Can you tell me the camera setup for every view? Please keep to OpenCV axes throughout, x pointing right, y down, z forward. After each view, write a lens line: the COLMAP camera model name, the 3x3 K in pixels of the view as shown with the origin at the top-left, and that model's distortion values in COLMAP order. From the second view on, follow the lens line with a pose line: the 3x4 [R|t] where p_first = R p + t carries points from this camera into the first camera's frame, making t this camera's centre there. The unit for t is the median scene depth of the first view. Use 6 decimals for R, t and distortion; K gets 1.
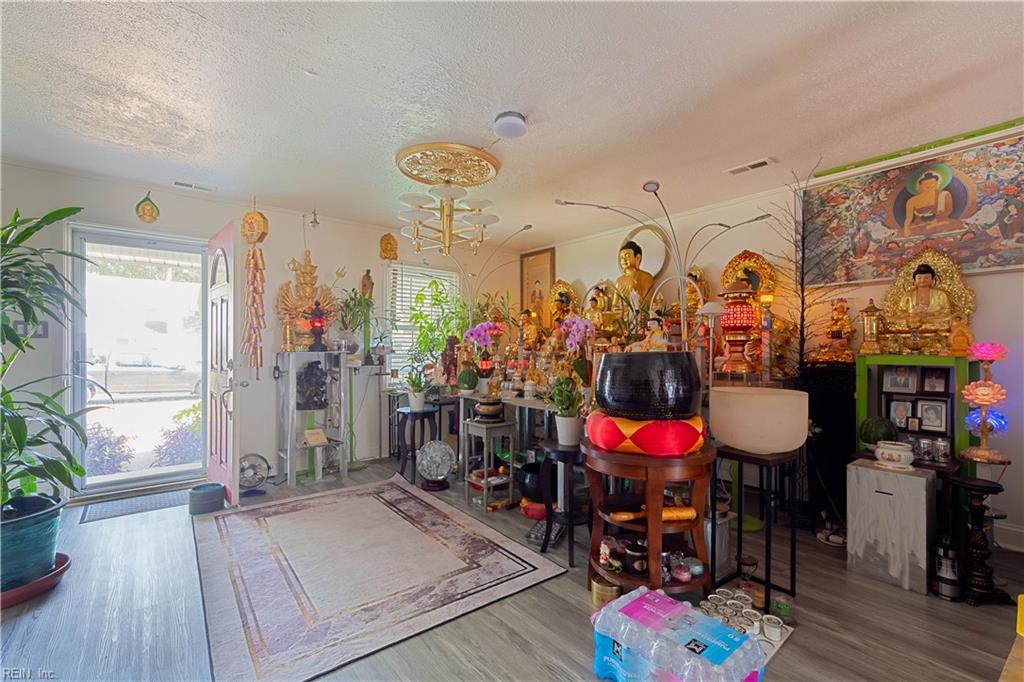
lens RADIAL K [[451.3, 0, 528.8], [0, 451.3, 348.4], [0, 0, 1]] dist [0.009312, -0.000187]
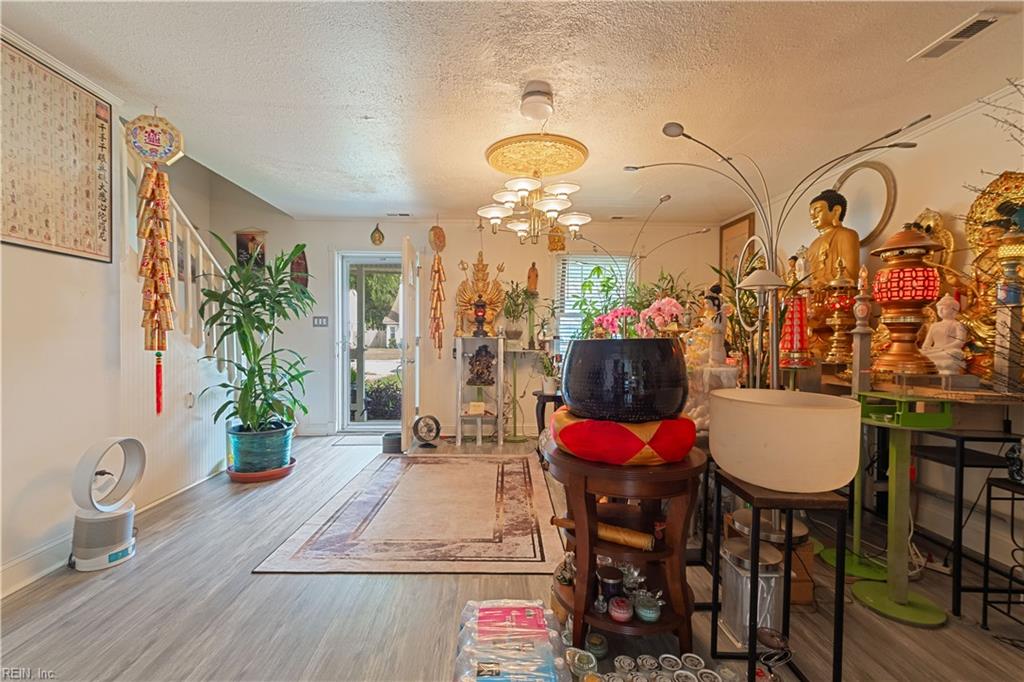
lens RADIAL K [[451.3, 0, 508.6], [0, 451.3, 344.2], [0, 0, 1]] dist [0.009312, -0.000187]
pose [[0.789510, 0.017373, -0.613492, 0.386081], [-0.005942, 0.999769, 0.020664, 0.001526], [0.613709, -0.012669, 0.789430, 0.137560]]
